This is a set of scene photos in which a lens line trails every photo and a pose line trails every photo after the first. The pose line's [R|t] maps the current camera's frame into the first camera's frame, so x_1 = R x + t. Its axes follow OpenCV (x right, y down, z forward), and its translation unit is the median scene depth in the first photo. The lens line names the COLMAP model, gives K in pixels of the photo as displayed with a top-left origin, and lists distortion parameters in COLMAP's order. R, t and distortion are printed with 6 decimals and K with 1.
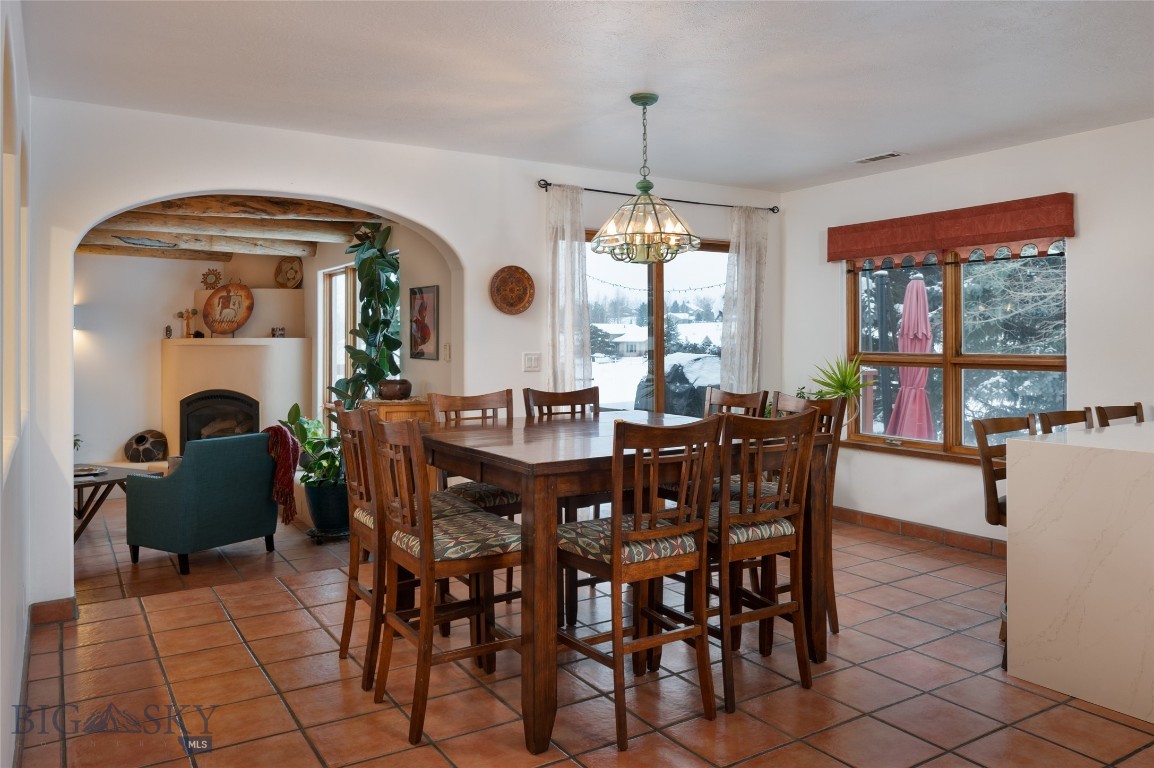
lens RADIAL K [[845.5, 0, 601.4], [0, 845.5, 338.3], [0, 0, 1]] dist [-0.003406, -0.003755]
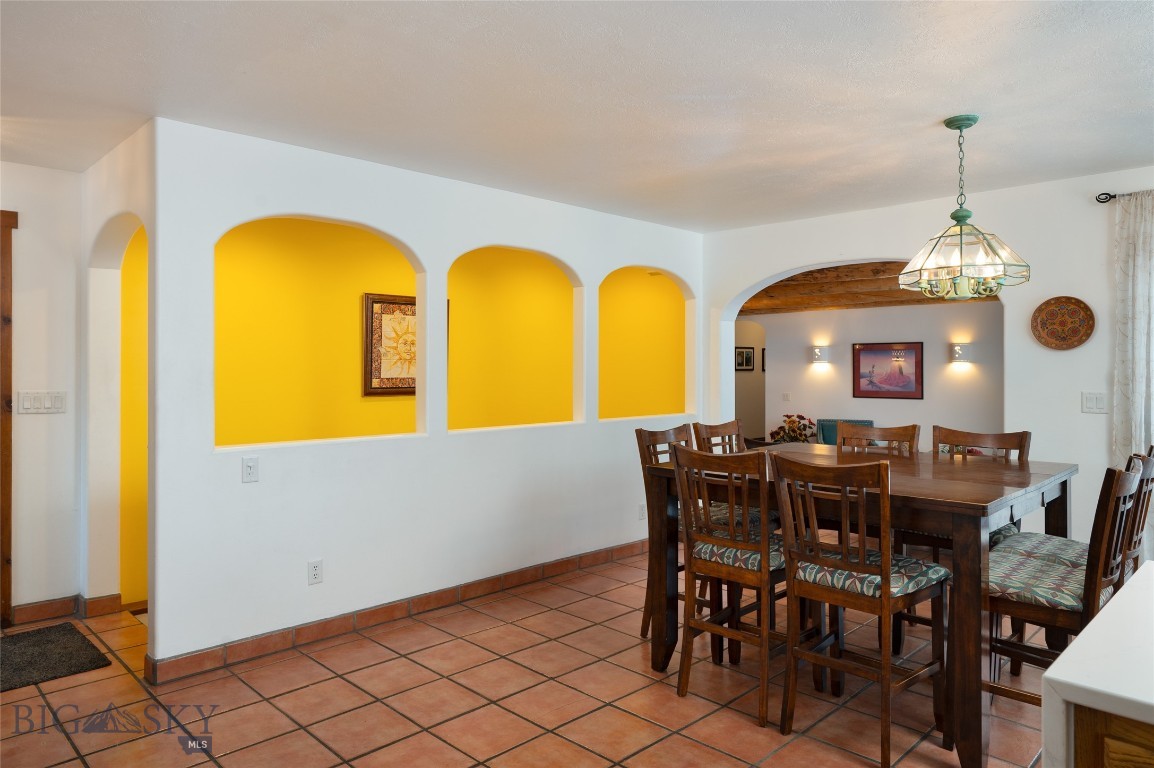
lens RADIAL K [[738.1, 0, 573.4], [0, 738.1, 373.8], [0, 0, 1]] dist [0.002580, 0.000733]
pose [[0.196980, 0.008455, -0.980371, 0.512569], [0.004725, 0.999943, 0.009573, -0.010712], [0.980396, -0.006518, 0.196929, 0.283181]]
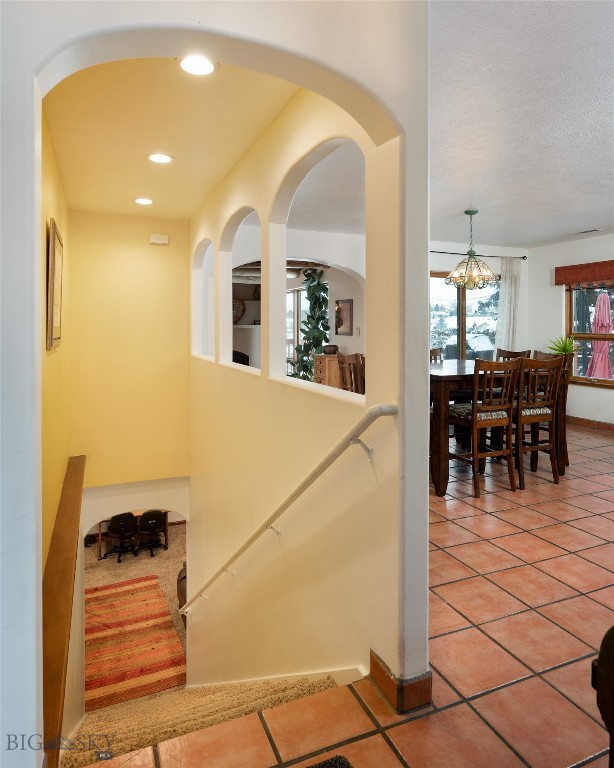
lens RADIAL K [[492.5, 0, 296.8], [0, 492.5, 332.4], [0, 0, 1]] dist [-0.007858, 0.001381]
pose [[0.982517, 0.005554, -0.186091, -0.099889], [-0.003240, 0.999914, 0.012740, 0.003330], [0.186145, -0.011914, 0.982450, -0.202548]]
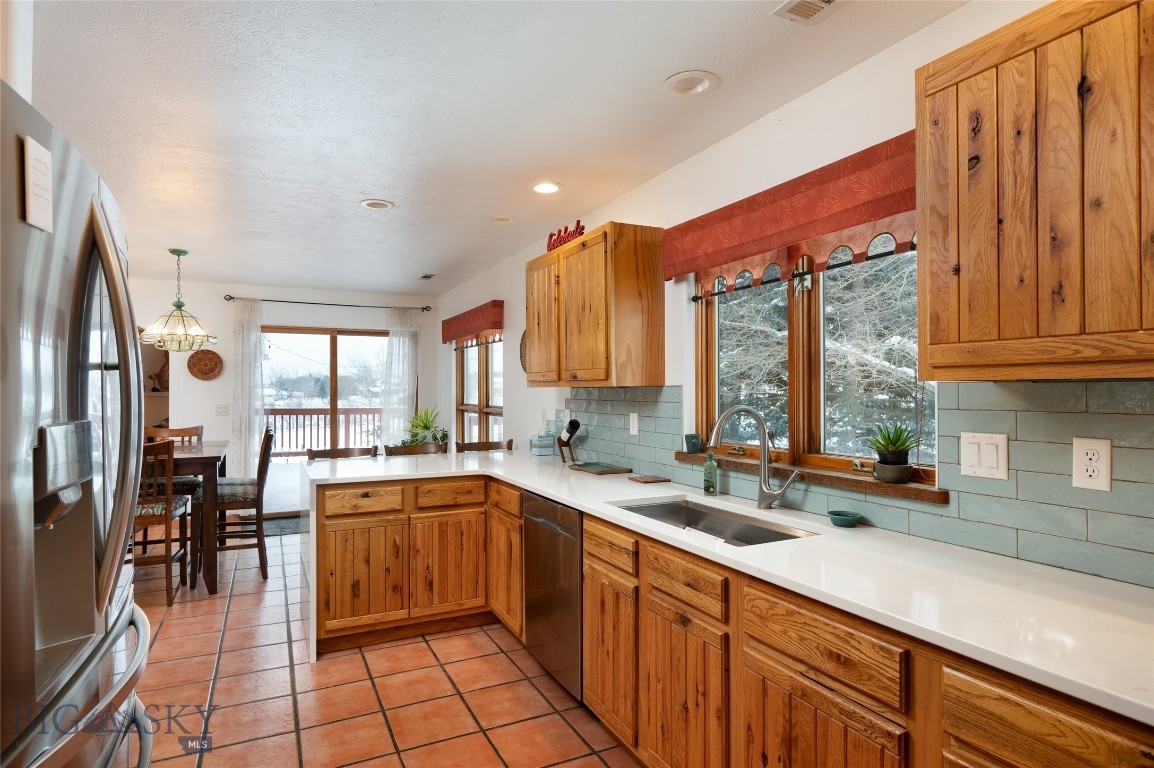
lens RADIAL K [[625.3, 0, 567.9], [0, 625.3, 381.6], [0, 0, 1]] dist [-0.001453, 0.000881]
pose [[0.991406, -0.002002, -0.130806, 0.647816], [0.000646, 0.999946, -0.010410, -0.010818], [0.130819, 0.010236, 0.991353, -0.075107]]
